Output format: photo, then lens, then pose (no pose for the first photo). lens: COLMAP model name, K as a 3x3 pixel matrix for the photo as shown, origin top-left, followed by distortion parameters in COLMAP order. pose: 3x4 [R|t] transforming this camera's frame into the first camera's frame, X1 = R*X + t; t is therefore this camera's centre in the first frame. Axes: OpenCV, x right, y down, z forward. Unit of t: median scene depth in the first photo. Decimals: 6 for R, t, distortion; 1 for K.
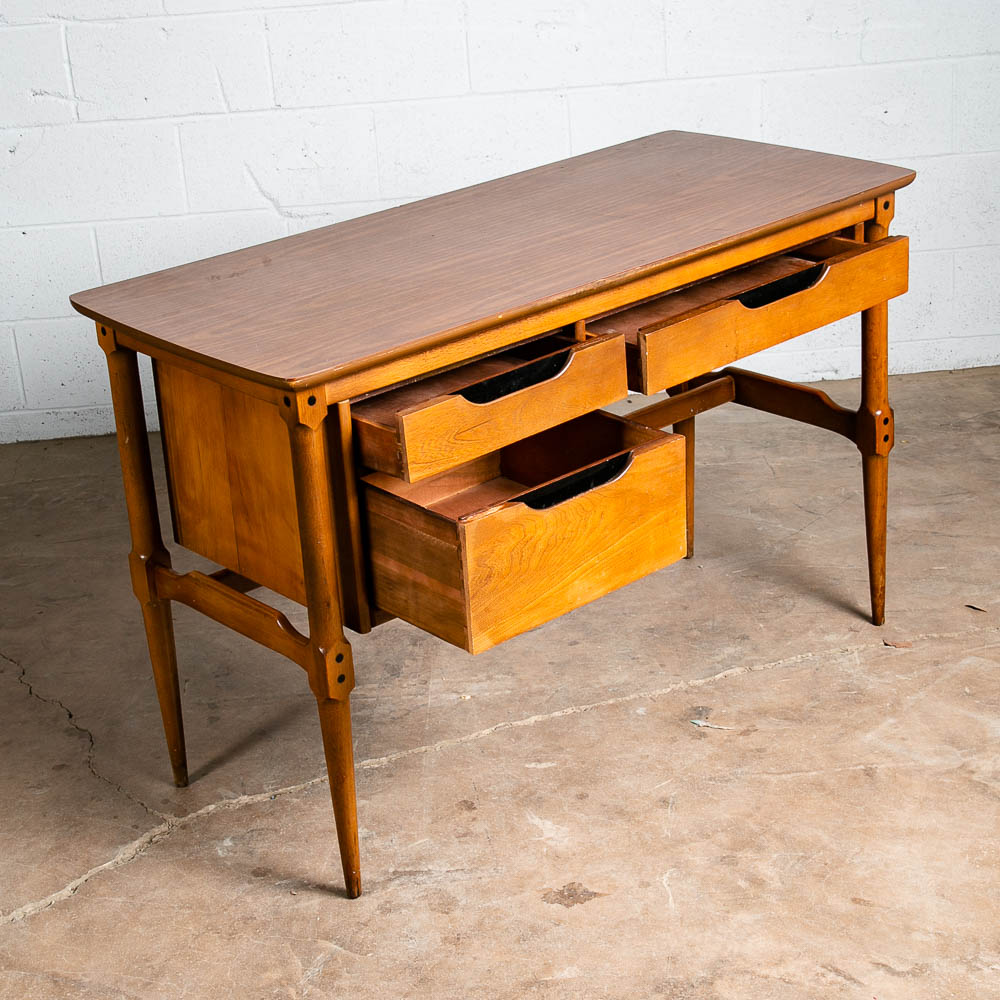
lens RADIAL K [[1986.9, 0, 487.6], [0, 1986.9, 490.7], [0, 0, 1]] dist [0.090787, 0.000000]
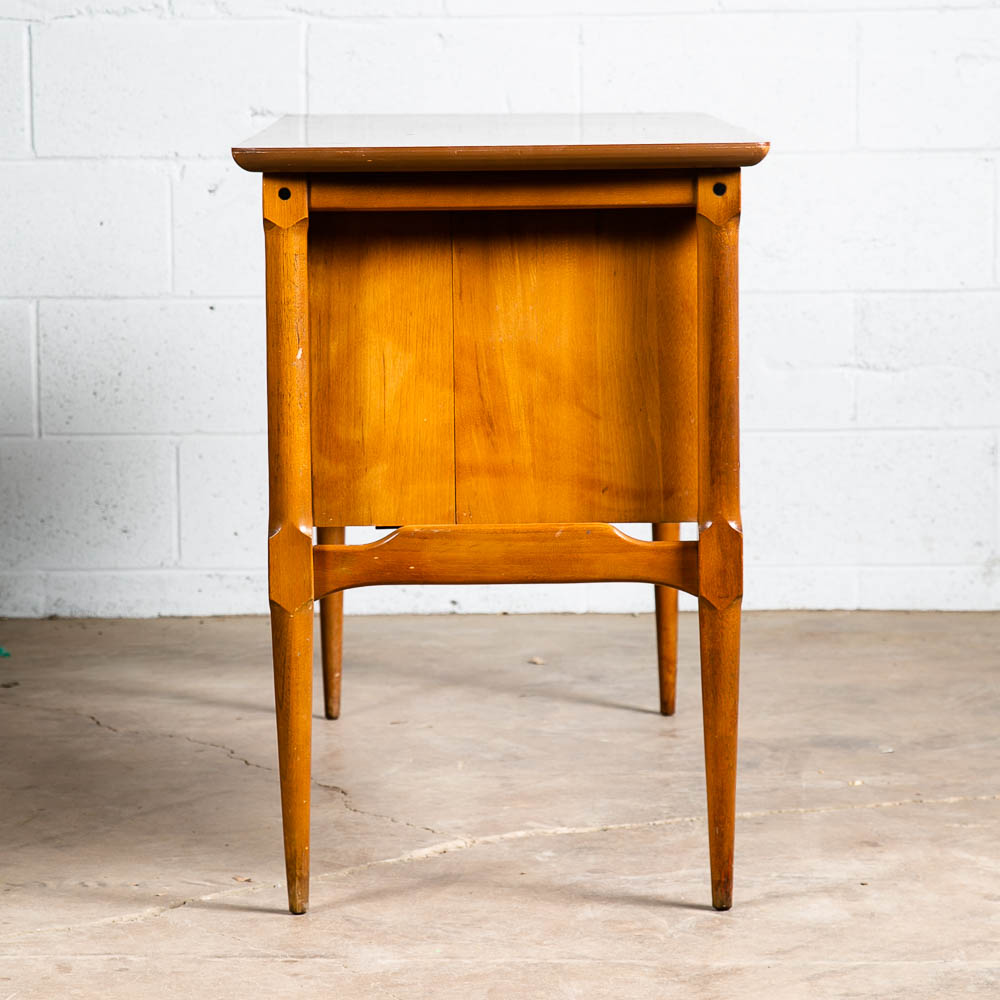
lens RADIAL K [[3780.2, 0, 482.2], [0, 3780.2, 466.9], [0, 0, 1]] dist [0.428016, 0.000000]
pose [[0.996211, 0.063383, -0.059548, -0.077364], [-0.077249, 0.959448, -0.271093, 0.415107], [0.039951, 0.274666, 0.960709, -0.400925]]
